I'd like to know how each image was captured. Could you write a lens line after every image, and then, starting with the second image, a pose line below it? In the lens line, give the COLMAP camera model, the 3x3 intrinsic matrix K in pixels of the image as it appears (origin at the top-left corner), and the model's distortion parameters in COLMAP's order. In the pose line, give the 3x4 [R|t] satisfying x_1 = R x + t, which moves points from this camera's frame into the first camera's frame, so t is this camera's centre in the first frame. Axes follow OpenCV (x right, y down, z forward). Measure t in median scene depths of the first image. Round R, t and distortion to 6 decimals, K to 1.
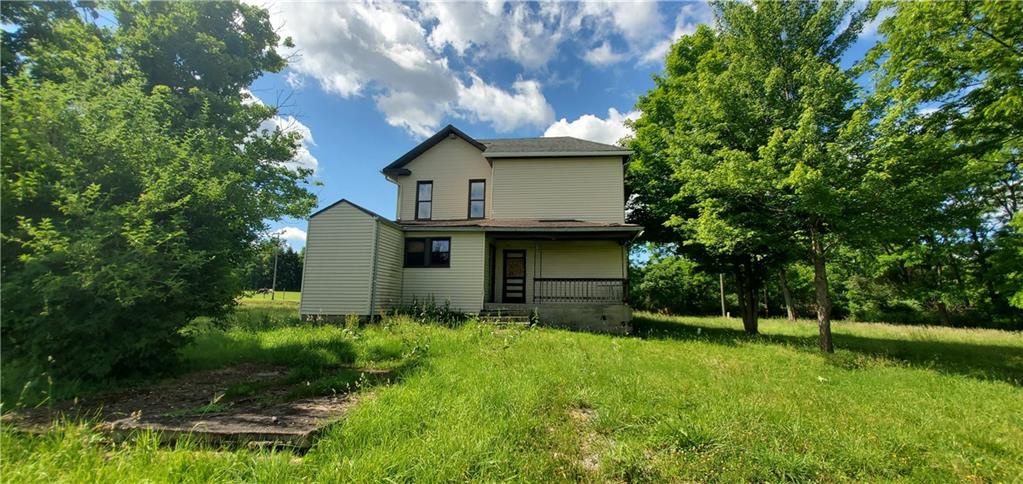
lens RADIAL K [[360.8, 0, 512.2], [0, 360.8, 241.3], [0, 0, 1]] dist [0.002992, 0.000034]
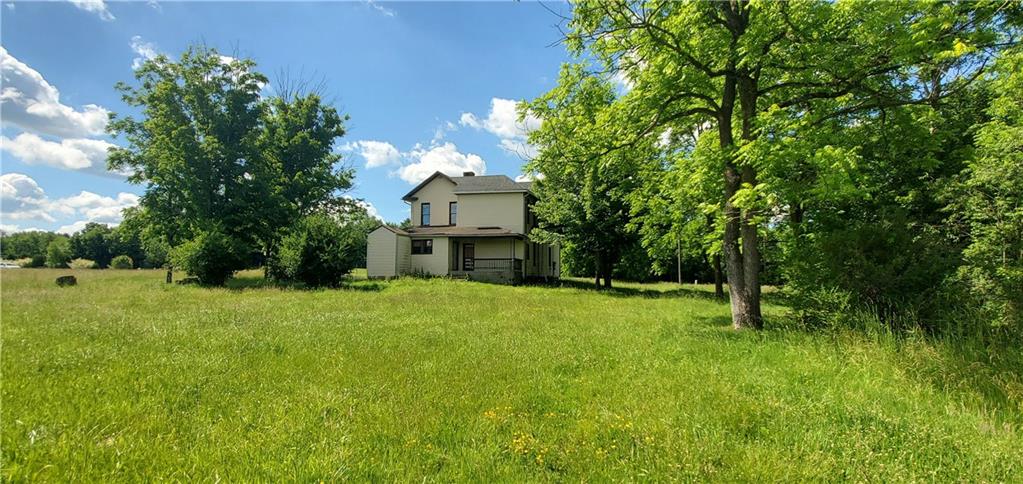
lens RADIAL K [[389.3, 0, 511.6], [0, 389.3, 244.0], [0, 0, 1]] dist [-0.016168, 0.002019]
pose [[0.991500, -0.017815, -0.128881, 0.497837], [0.028893, 0.995996, 0.084603, -0.141026], [0.126857, -0.087608, 0.988045, -1.002813]]
